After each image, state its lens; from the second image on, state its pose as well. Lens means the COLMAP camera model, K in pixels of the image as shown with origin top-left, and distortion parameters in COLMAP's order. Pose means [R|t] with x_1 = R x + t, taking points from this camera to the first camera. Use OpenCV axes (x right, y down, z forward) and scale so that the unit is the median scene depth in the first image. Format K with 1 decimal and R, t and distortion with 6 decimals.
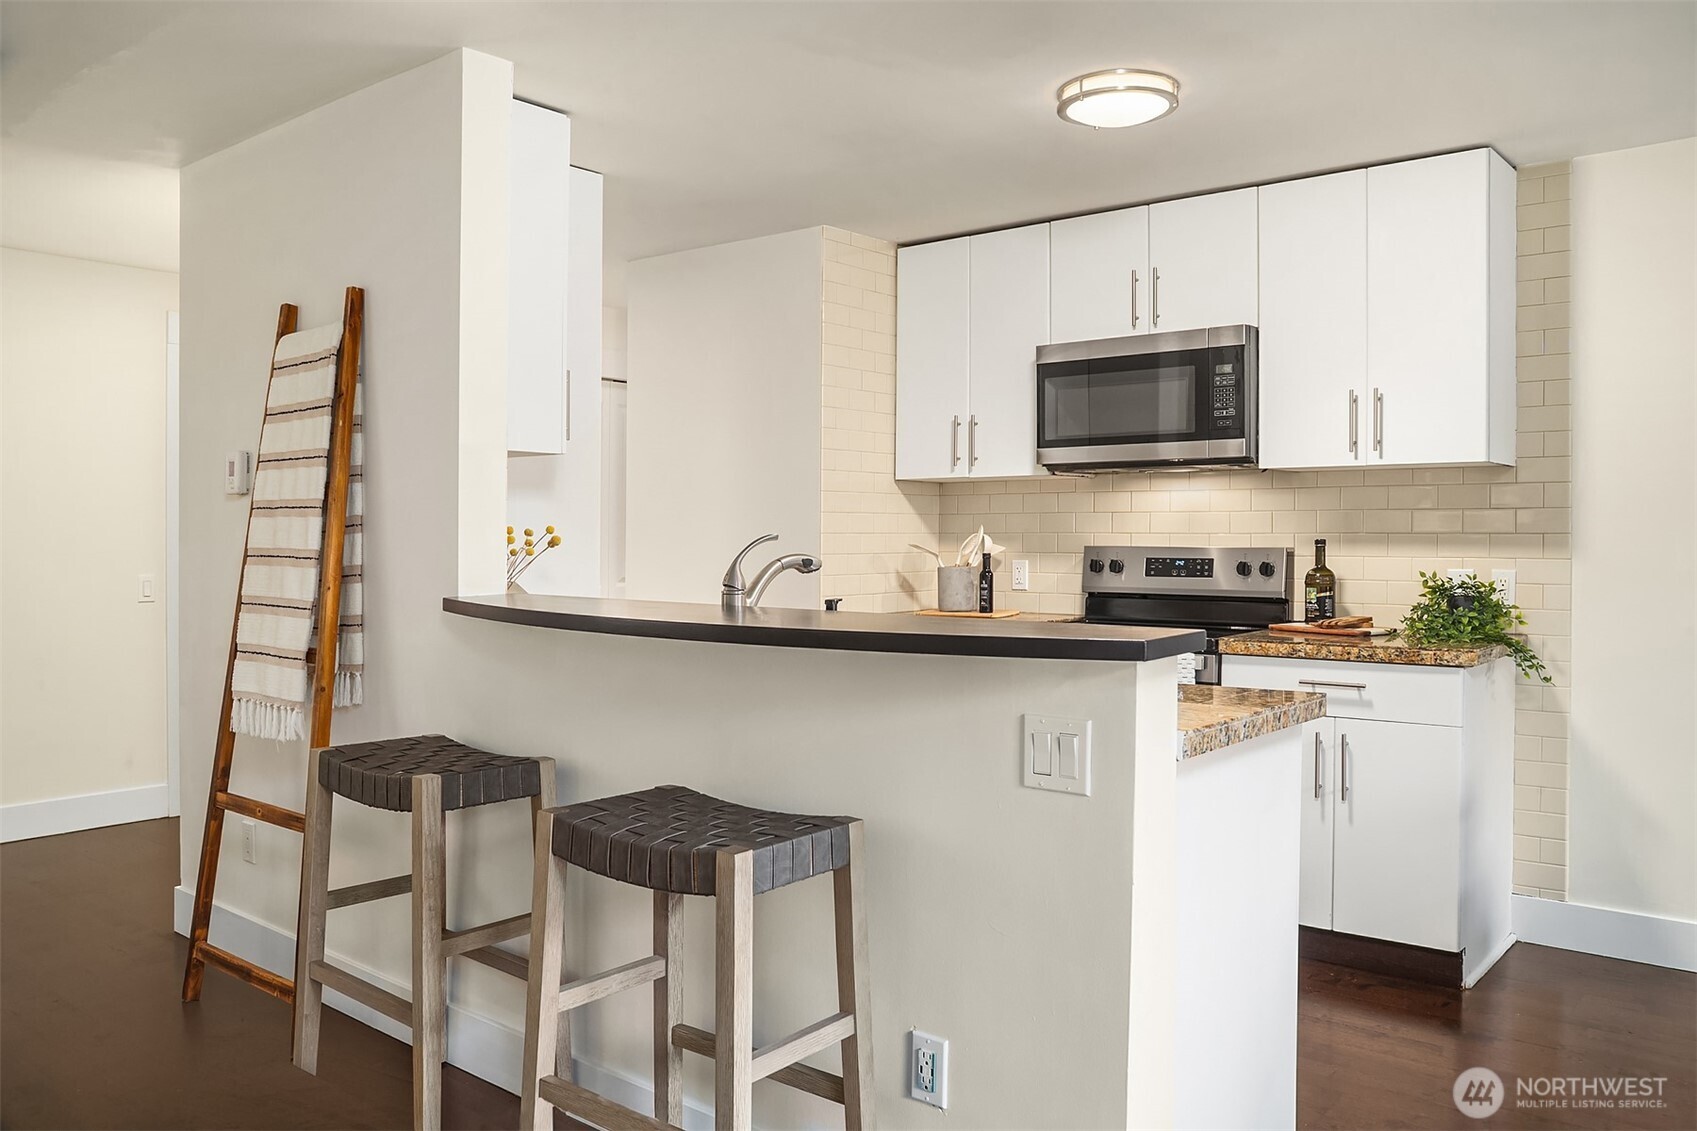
lens RADIAL K [[1282.9, 0, 834.8], [0, 1282.9, 560.2], [0, 0, 1]] dist [-0.054767, 0.005983]
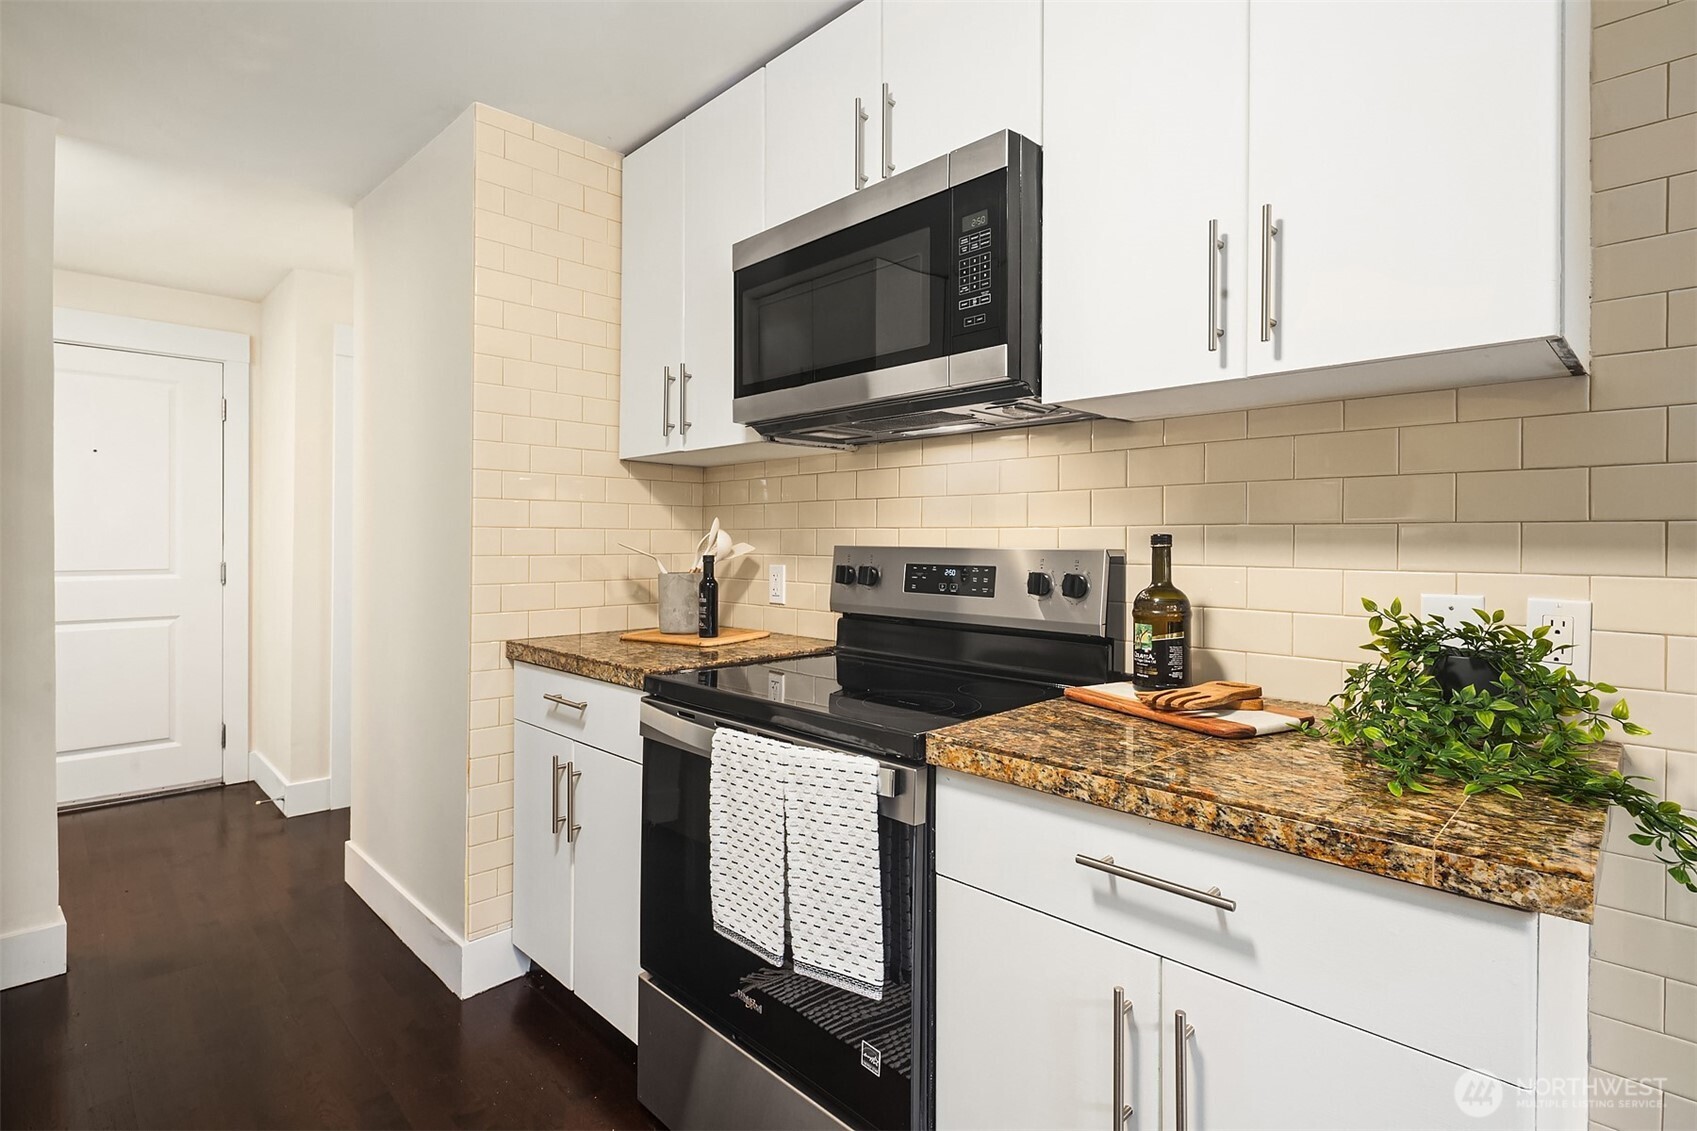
lens RADIAL K [[819.8, 0, 841.3], [0, 819.8, 542.2], [0, 0, 1]] dist [0.011586, -0.005311]
pose [[0.995584, 0.004683, -0.093753, 0.293096], [-0.006353, 0.999826, -0.017525, -0.006519], [0.093655, 0.018043, 0.995441, 0.671642]]
